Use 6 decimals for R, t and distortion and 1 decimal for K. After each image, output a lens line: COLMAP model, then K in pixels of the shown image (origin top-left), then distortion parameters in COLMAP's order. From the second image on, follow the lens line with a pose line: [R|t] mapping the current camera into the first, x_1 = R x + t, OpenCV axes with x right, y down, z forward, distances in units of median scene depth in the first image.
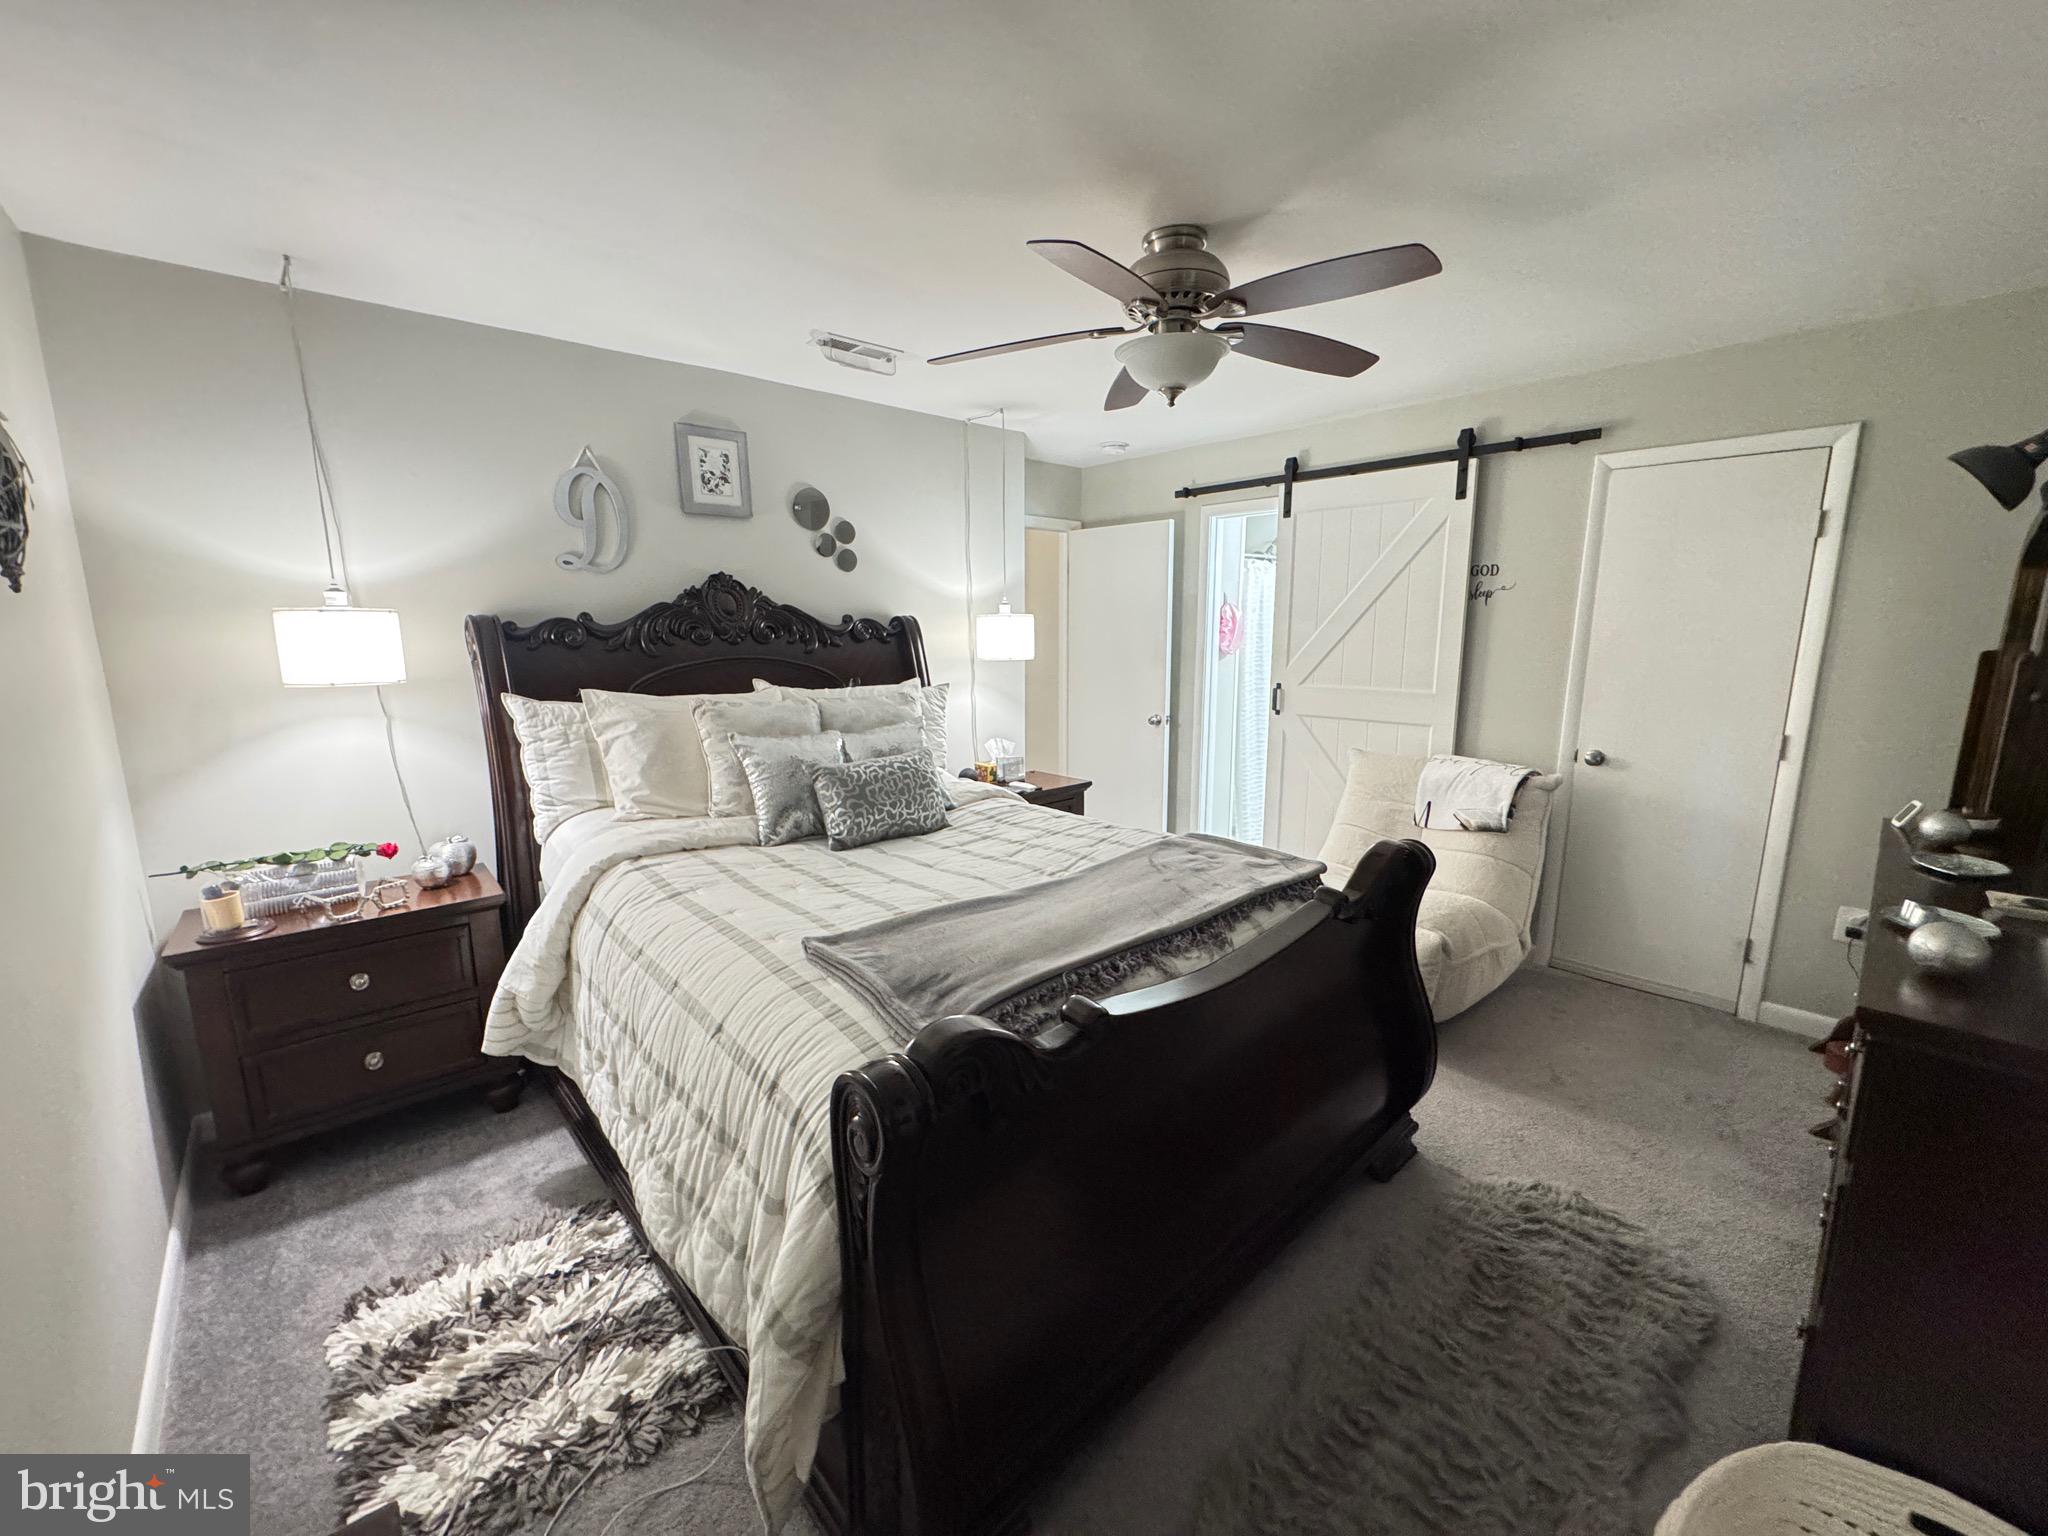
lens RADIAL K [[813.7, 0, 1017.9], [0, 813.7, 765.9], [0, 0, 1]] dist [-0.002519, 0.000429]
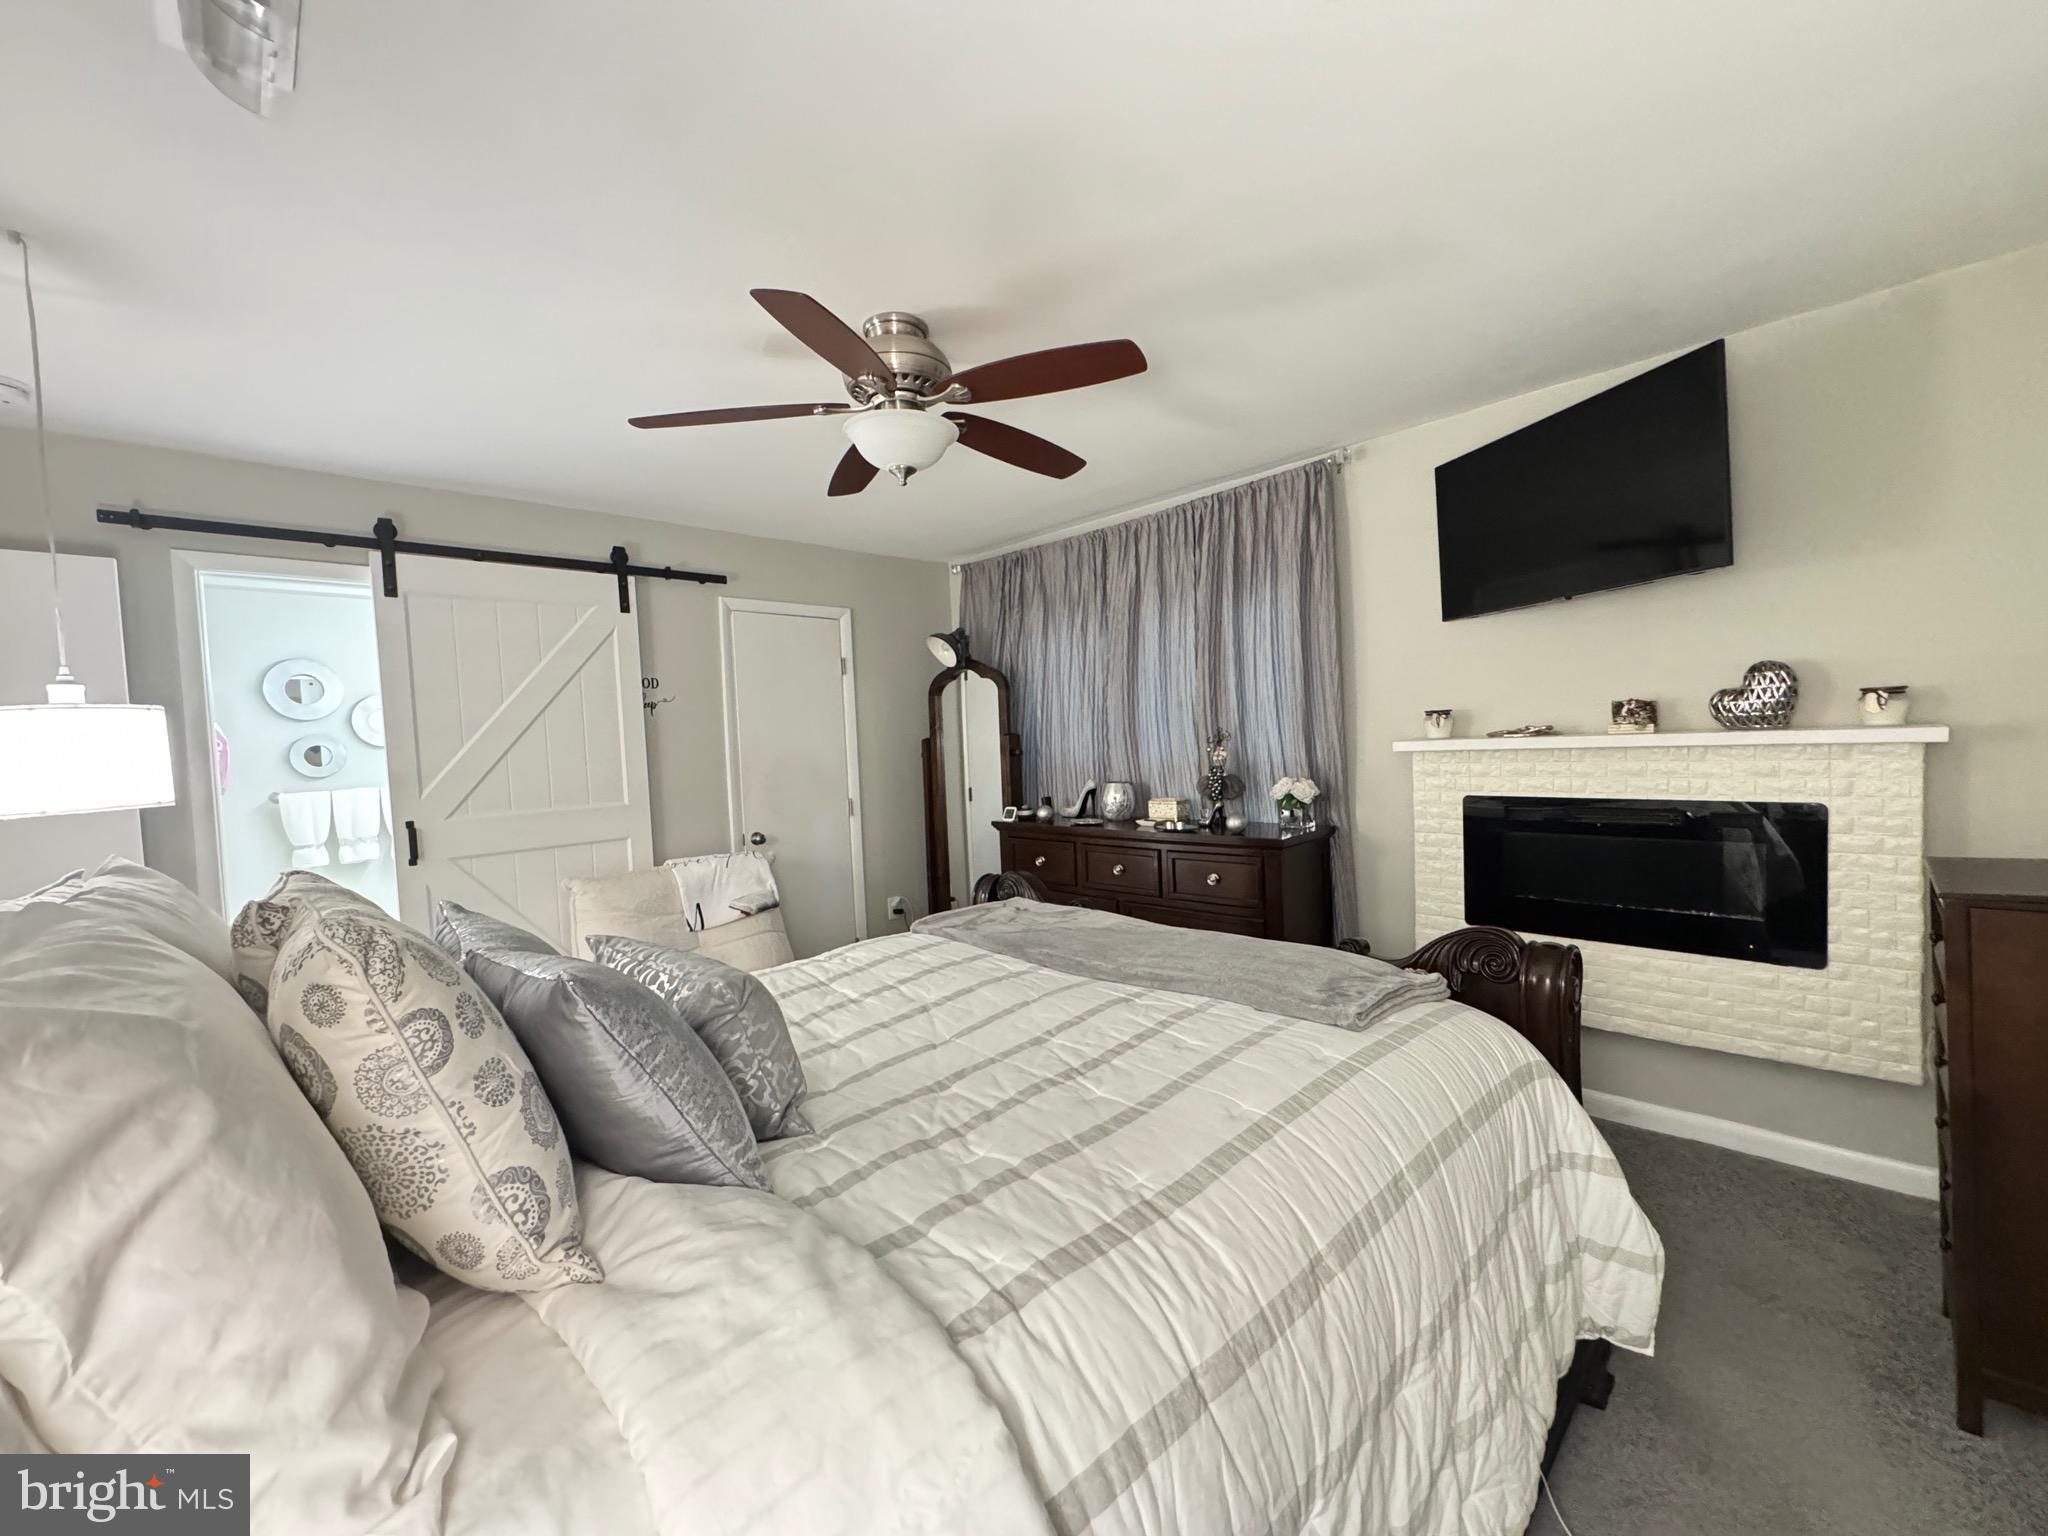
lens RADIAL K [[813.7, 0, 1023.4], [0, 813.7, 767.0], [0, 0, 1]] dist [-0.002519, 0.000429]
pose [[-0.038642, -0.029297, 0.998824, -0.515577], [0.221184, 0.974525, 0.037141, -0.070191], [-0.974466, 0.222359, -0.031178, 0.611265]]
